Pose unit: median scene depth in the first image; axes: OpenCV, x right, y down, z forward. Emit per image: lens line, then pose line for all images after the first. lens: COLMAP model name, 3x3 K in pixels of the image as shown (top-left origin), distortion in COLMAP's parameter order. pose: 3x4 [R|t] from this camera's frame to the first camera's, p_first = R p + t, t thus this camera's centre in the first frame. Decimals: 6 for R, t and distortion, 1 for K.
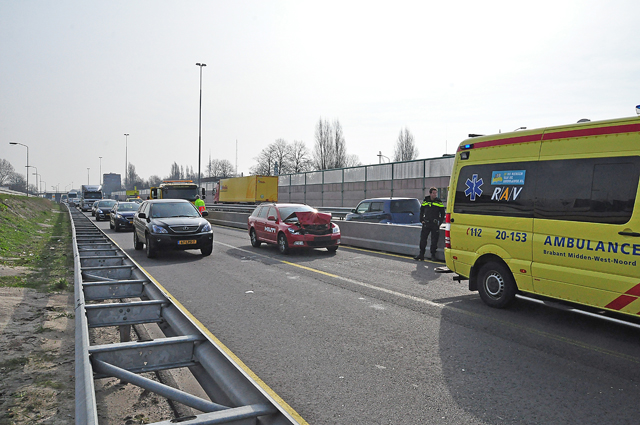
lens RADIAL K [[513.8, 0, 320.0], [0, 513.8, 212.5], [0, 0, 1]] dist [-0.104986, 0.169705]
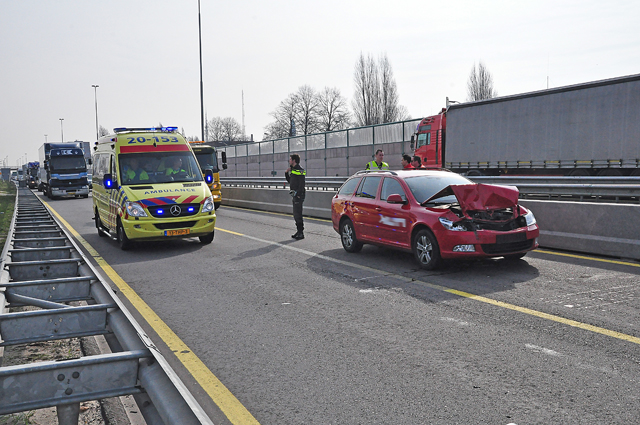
lens RADIAL K [[664.6, 0, 320.0], [0, 664.6, 212.5], [0, 0, 1]] dist [-0.034769, 0.210564]
pose [[0.998687, -0.026572, -0.043792, -0.142027], [0.028352, 0.998775, 0.040547, -0.004458], [0.042661, -0.041735, 0.998218, 0.334007]]
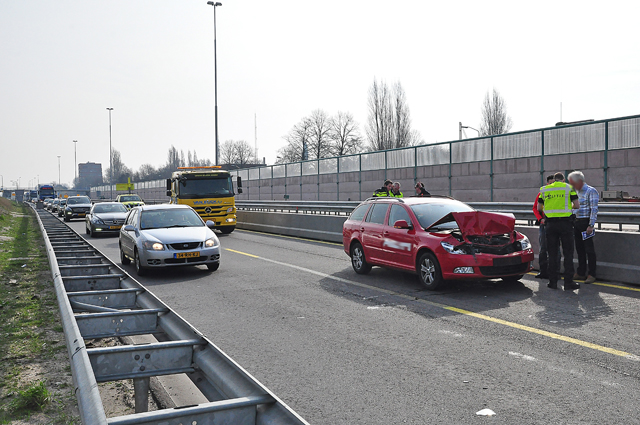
lens RADIAL K [[675.0, 0, 320.0], [0, 675.0, 212.5], [0, 0, 1]] dist [-0.028919, 0.241935]
pose [[0.997971, -0.019137, -0.060729, -0.139232], [0.019441, 0.999801, 0.004417, -0.006813], [0.060633, -0.005589, 0.998145, 0.264185]]
